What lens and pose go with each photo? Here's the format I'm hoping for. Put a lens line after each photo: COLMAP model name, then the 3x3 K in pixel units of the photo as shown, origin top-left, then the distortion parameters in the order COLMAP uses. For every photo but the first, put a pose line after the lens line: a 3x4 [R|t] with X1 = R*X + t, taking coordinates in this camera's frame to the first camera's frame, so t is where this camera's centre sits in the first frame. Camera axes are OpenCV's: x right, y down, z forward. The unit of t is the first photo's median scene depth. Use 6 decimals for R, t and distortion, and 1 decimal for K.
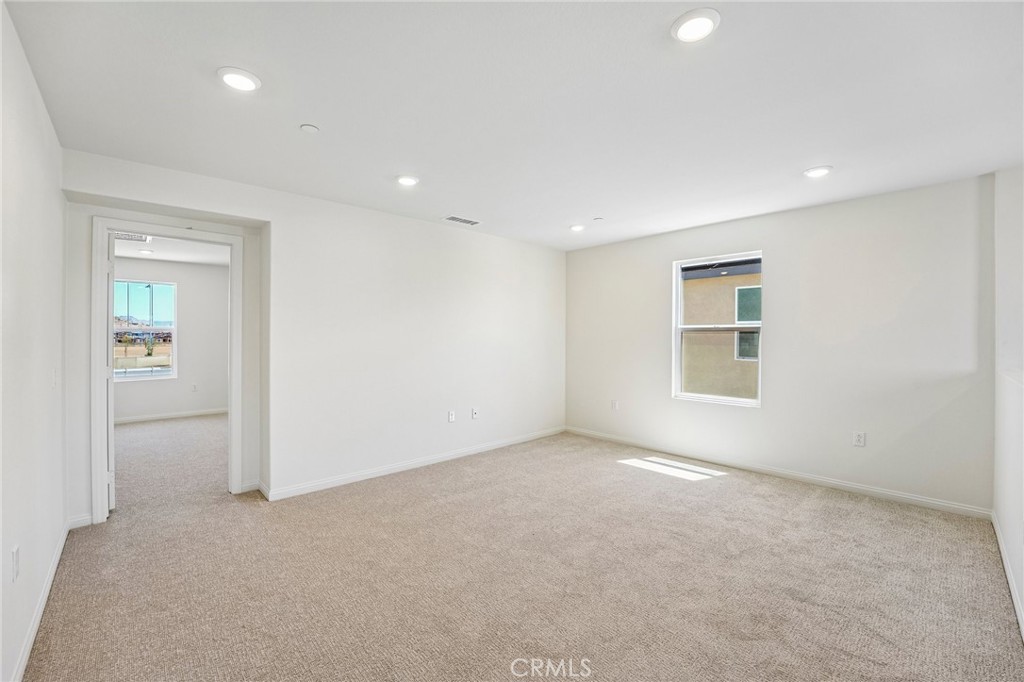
lens RADIAL K [[415.6, 0, 509.6], [0, 415.6, 335.7], [0, 0, 1]] dist [-0.006775, 0.000173]
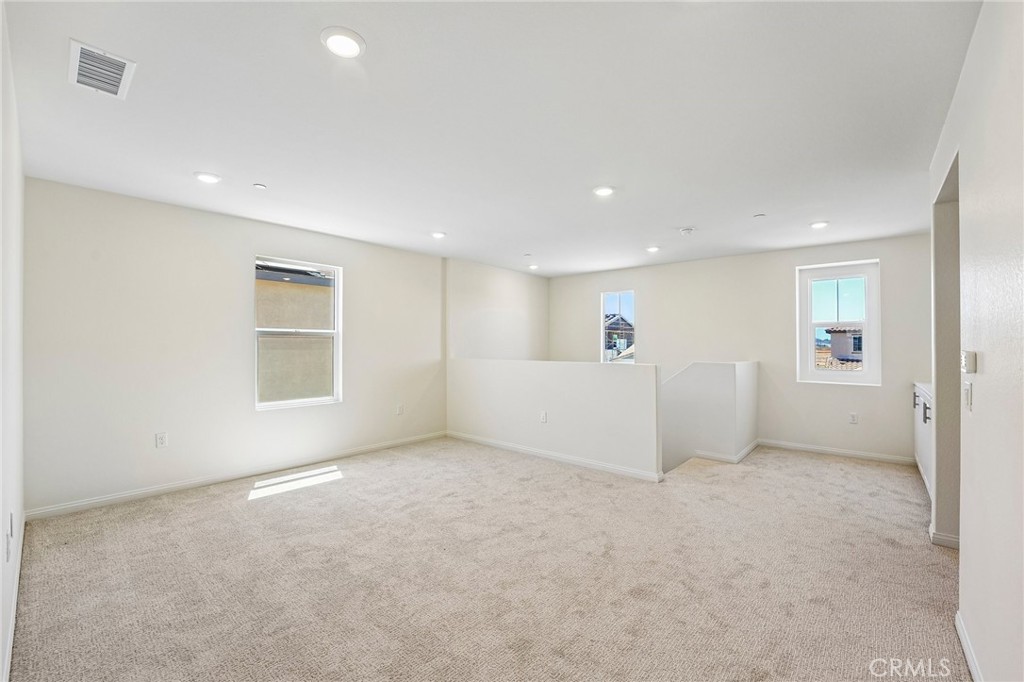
lens RADIAL K [[415.6, 0, 506.1], [0, 415.6, 346.3], [0, 0, 1]] dist [-0.006775, 0.000173]
pose [[-0.057447, -0.006131, 0.998330, -0.598513], [-0.000989, 0.999981, 0.006085, 0.008908], [-0.998348, -0.000638, -0.057452, 0.614211]]
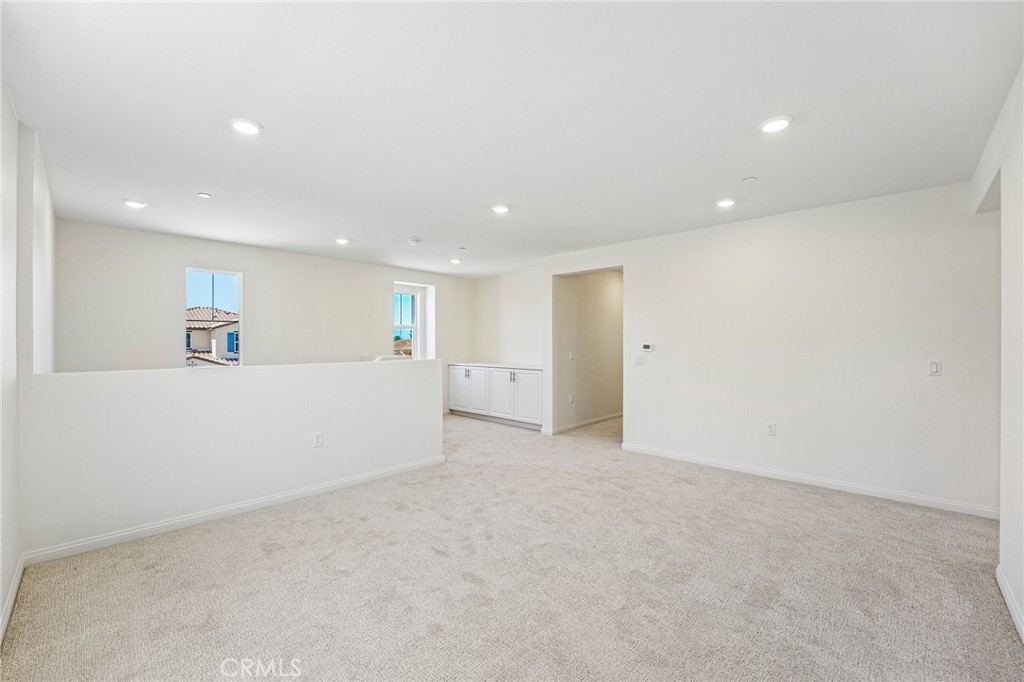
lens RADIAL K [[415.6, 0, 508.6], [0, 415.6, 341.1], [0, 0, 1]] dist [-0.006775, 0.000173]
pose [[-0.999984, -0.003398, -0.004432, 0.179603], [-0.003389, 0.999992, -0.001888, 0.012676], [0.004439, -0.001872, -0.999988, 1.308726]]
